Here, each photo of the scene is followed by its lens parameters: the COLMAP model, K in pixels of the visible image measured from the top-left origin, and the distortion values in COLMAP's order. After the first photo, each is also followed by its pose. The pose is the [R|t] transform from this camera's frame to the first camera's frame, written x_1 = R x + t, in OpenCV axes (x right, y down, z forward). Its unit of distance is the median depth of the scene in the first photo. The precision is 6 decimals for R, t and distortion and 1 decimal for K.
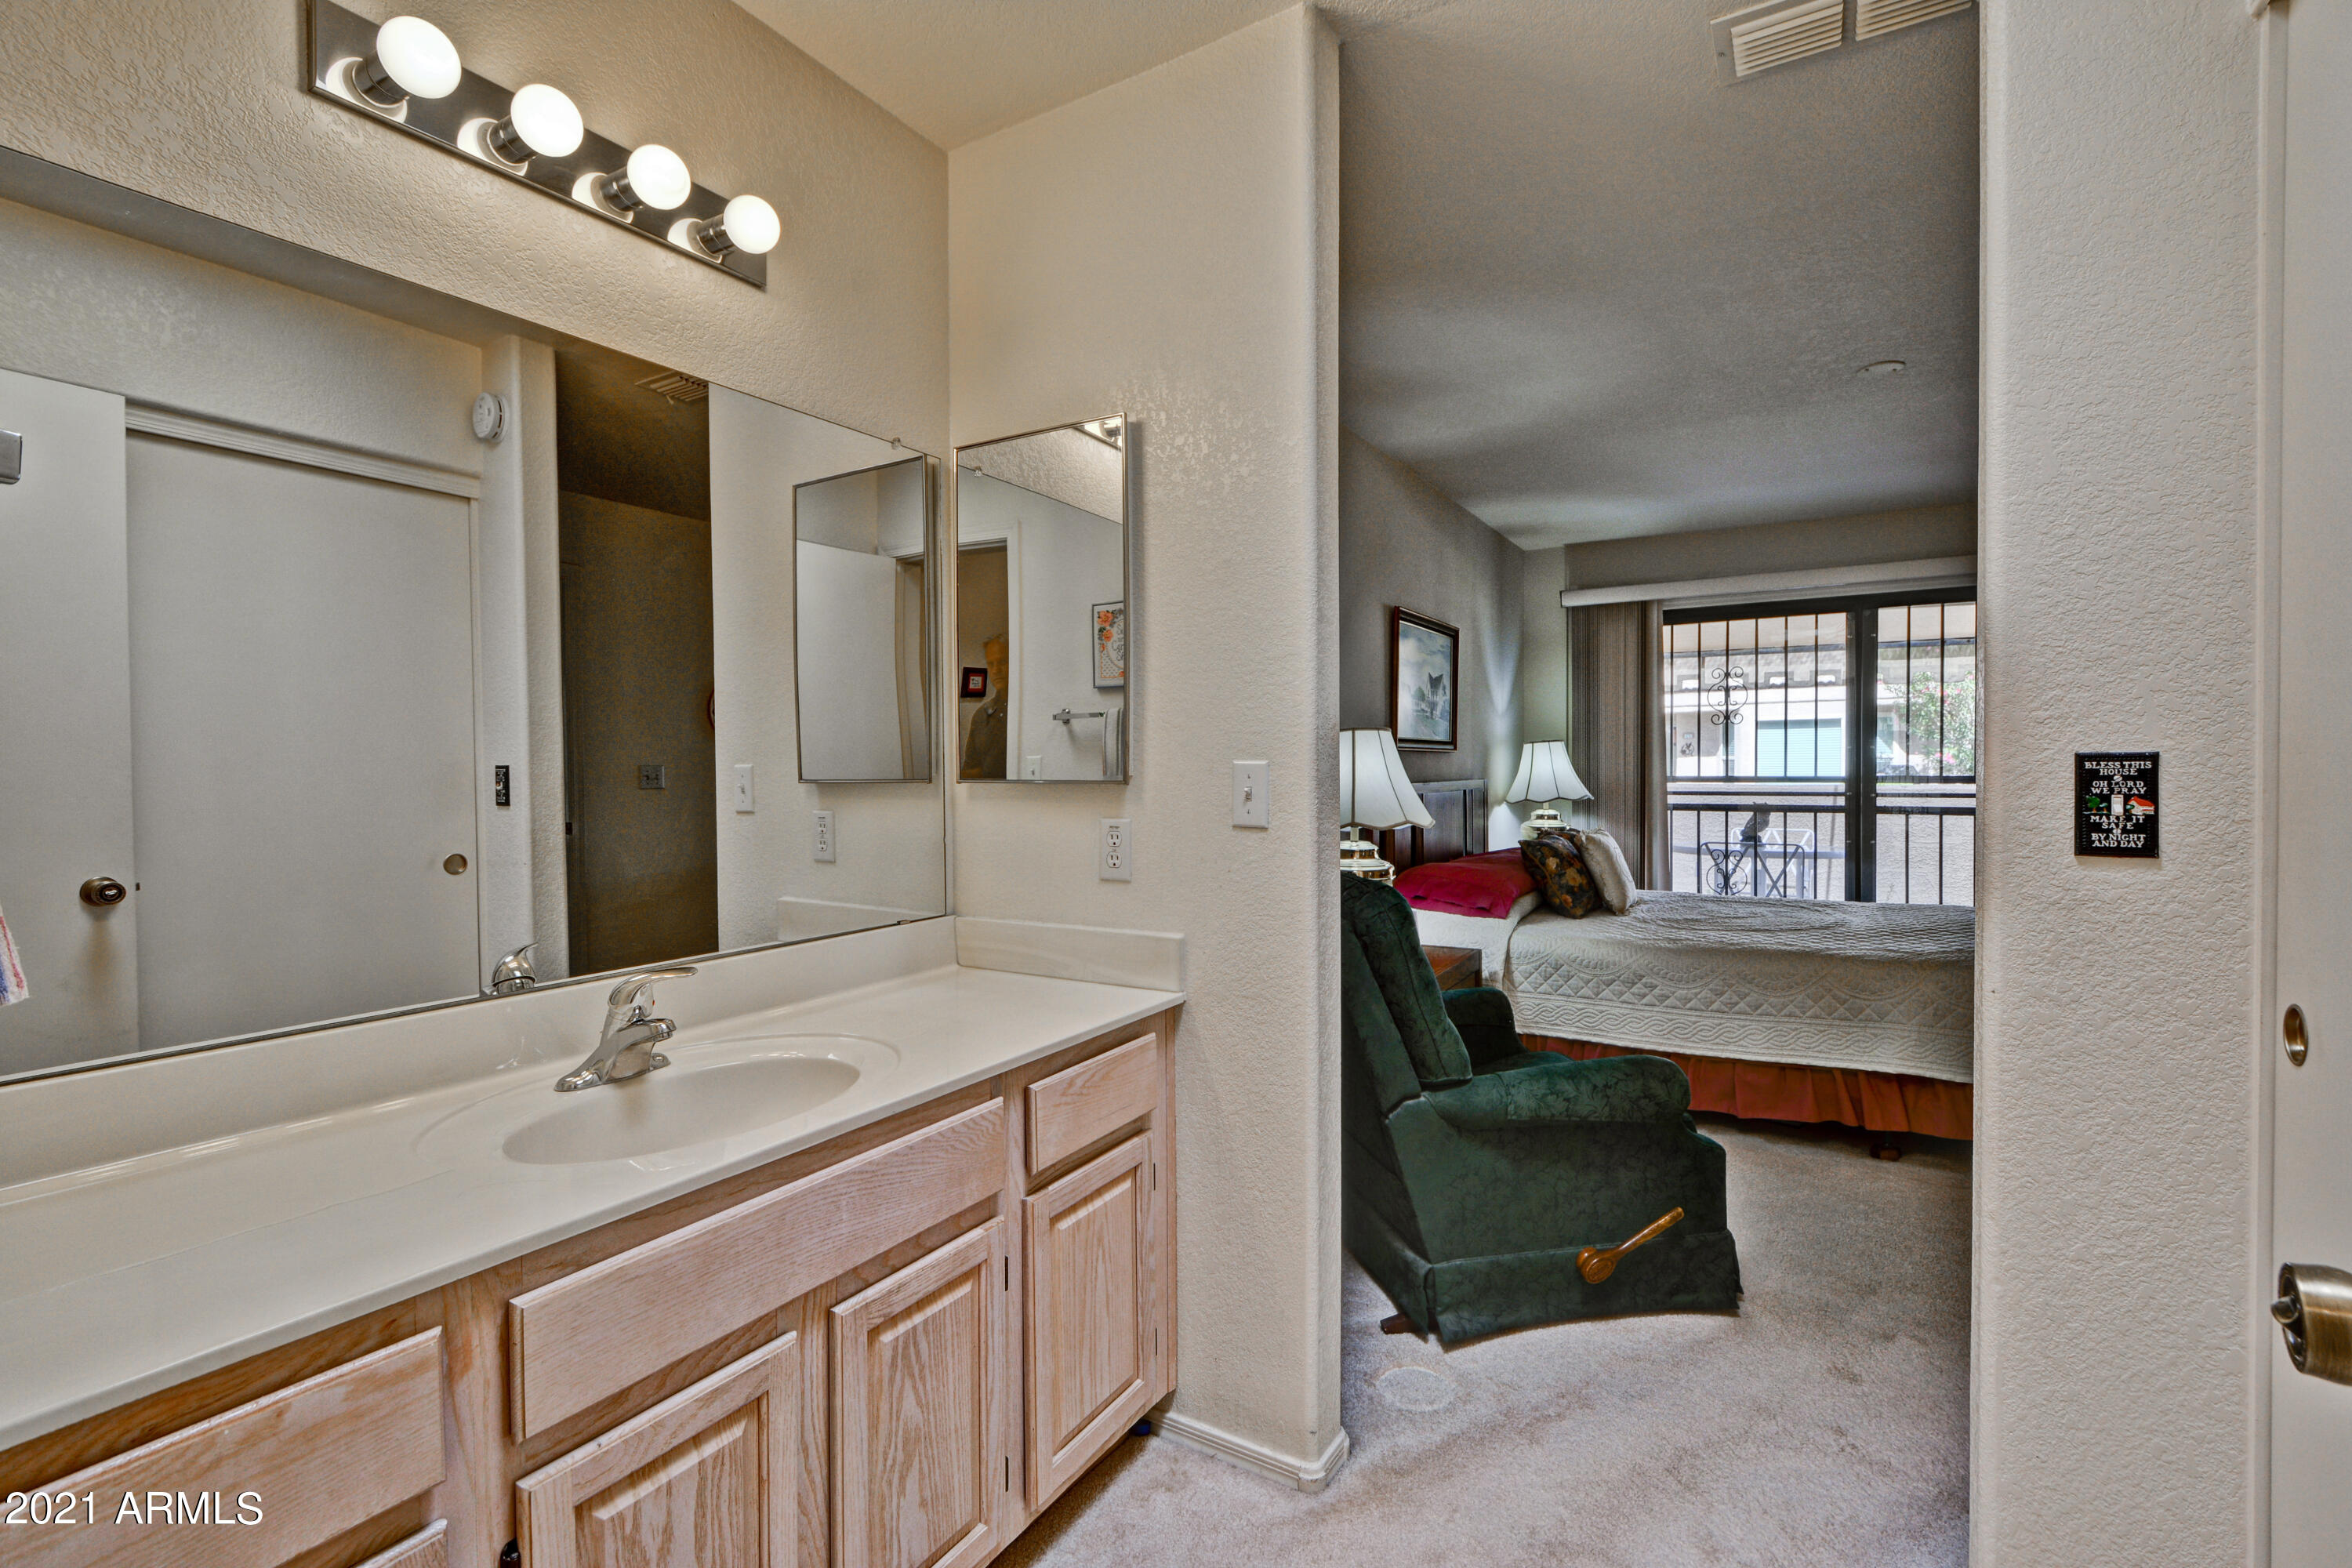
lens RADIAL K [[1027.2, 0, 1212.0], [0, 1027.2, 782.6], [0, 0, 1]] dist [0.002235, 0.000354]
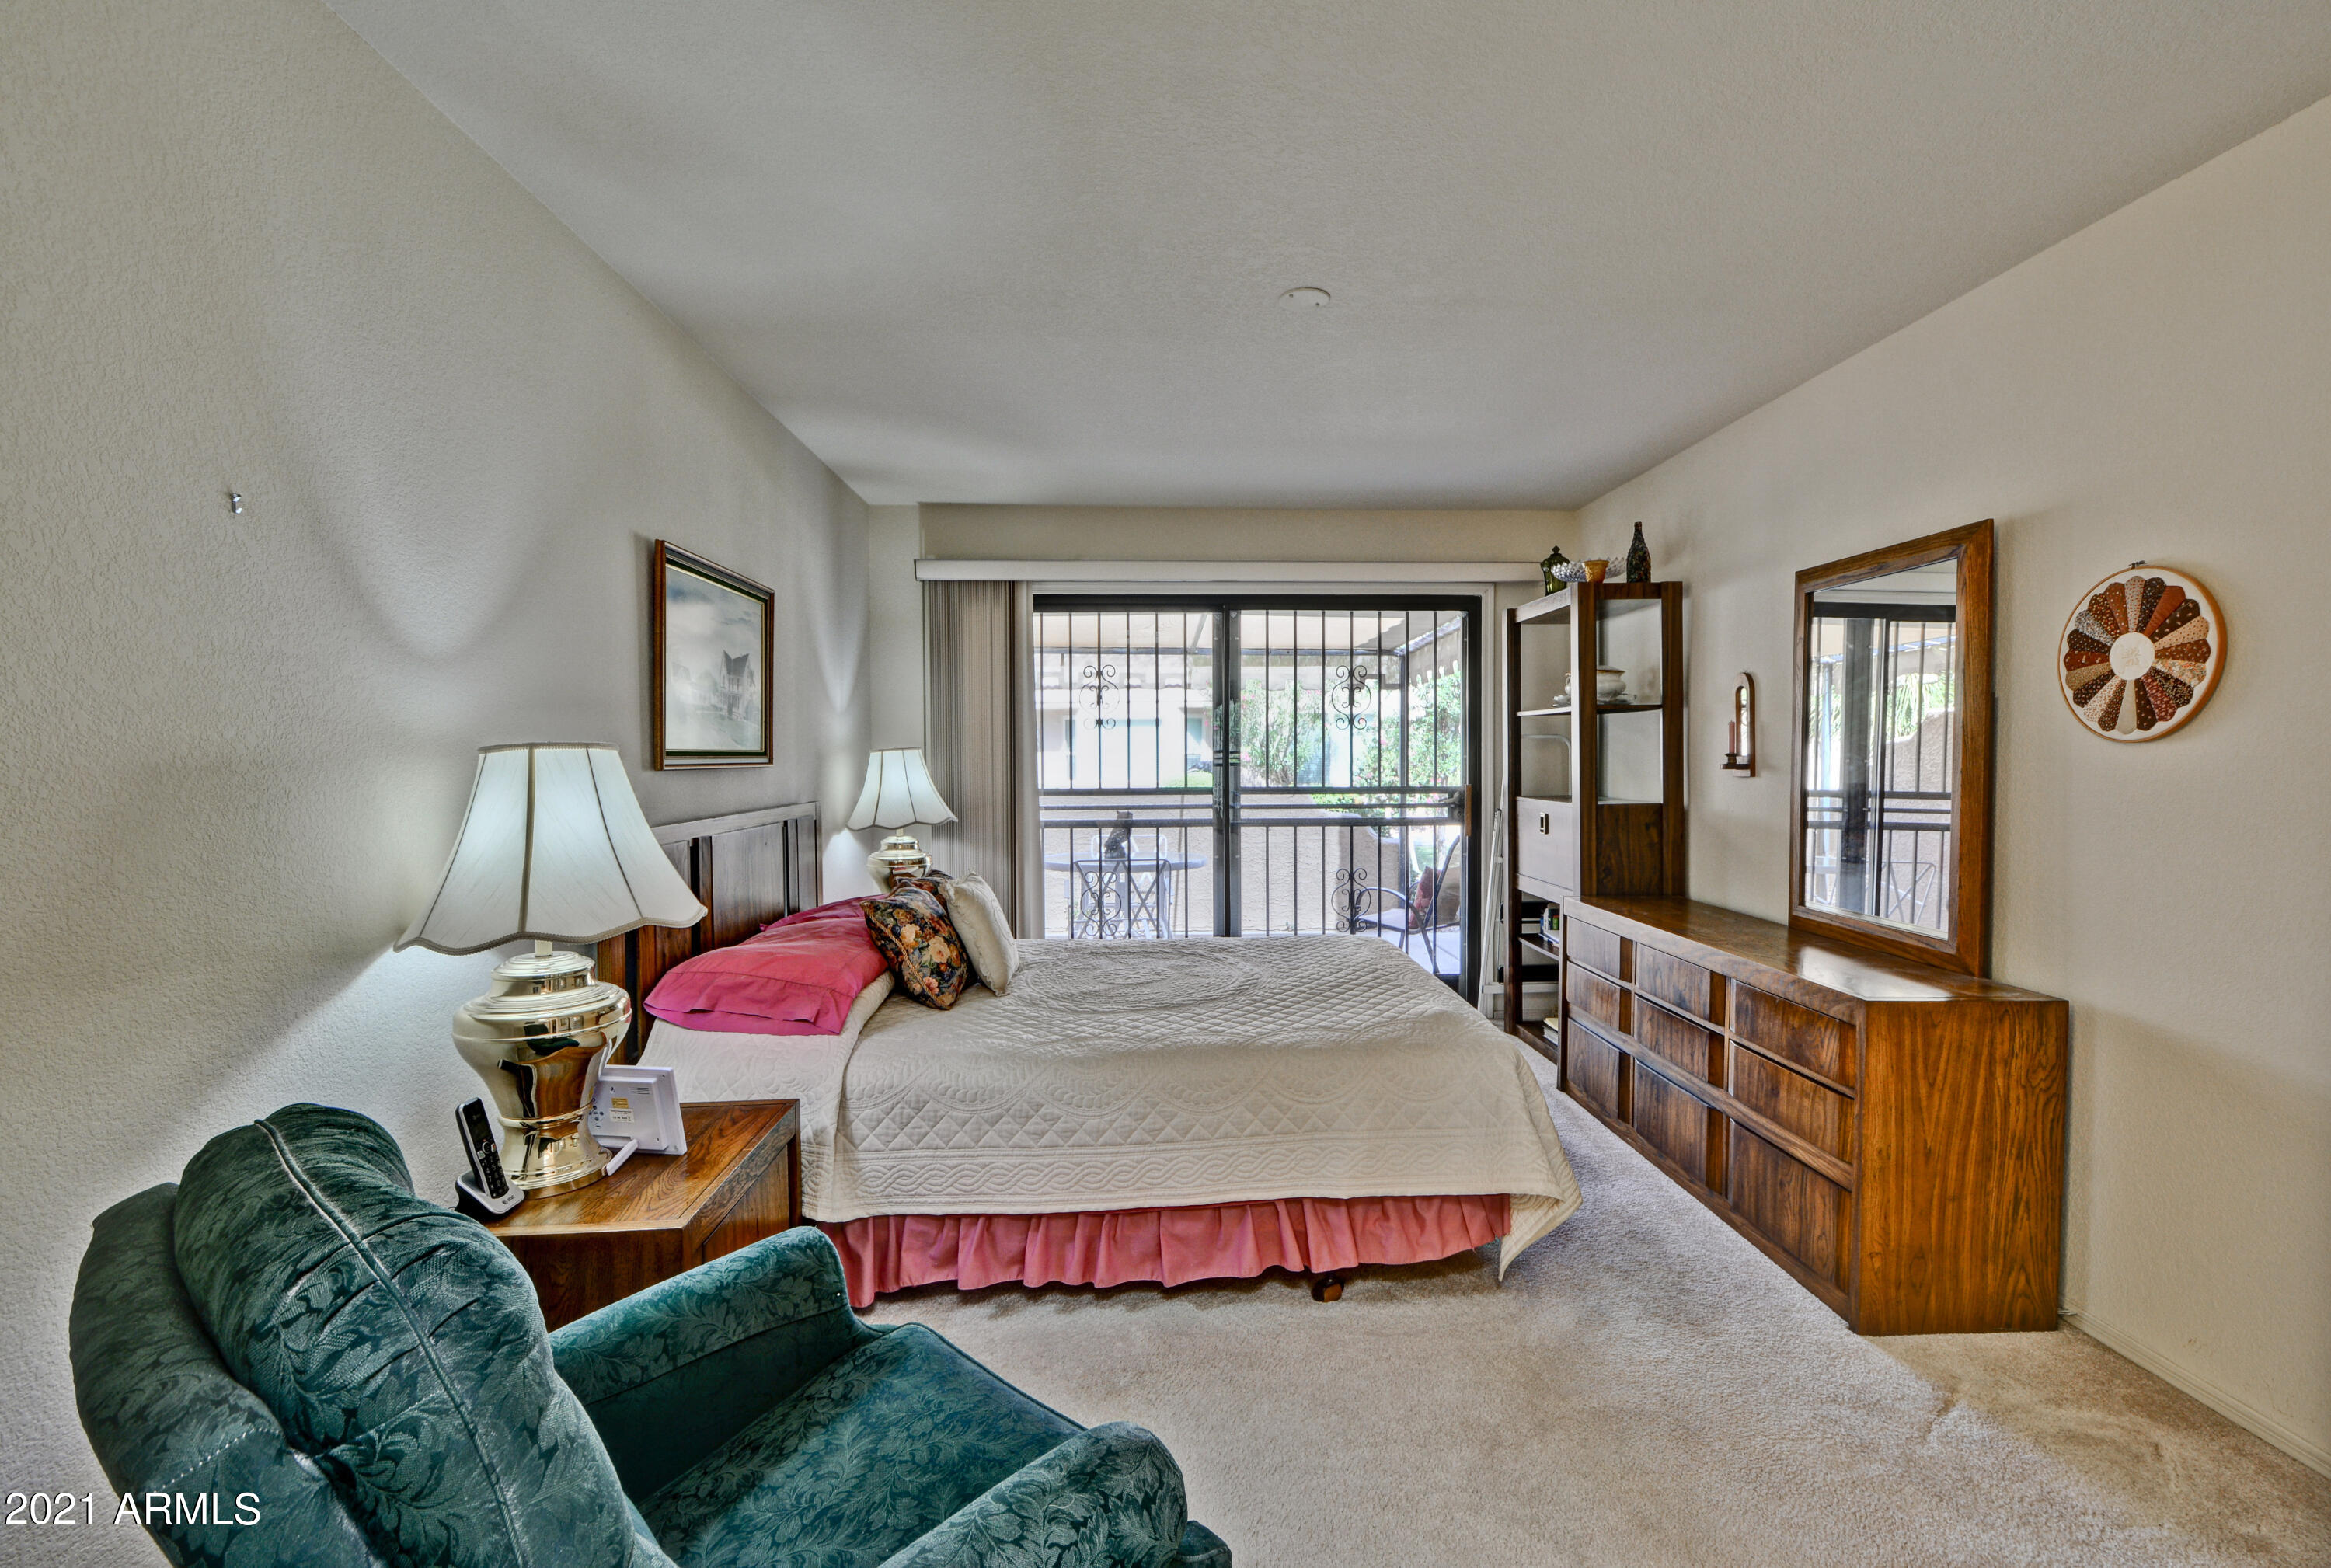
lens RADIAL K [[979.4, 0, 1165.5], [0, 979.4, 784.0], [0, 0, 1]] dist [0.013020, -0.000079]
pose [[0.836878, -0.016222, 0.547150, 0.096485], [0.007562, 0.999808, 0.018076, -0.028334], [-0.547338, -0.010990, 0.836840, 0.295210]]
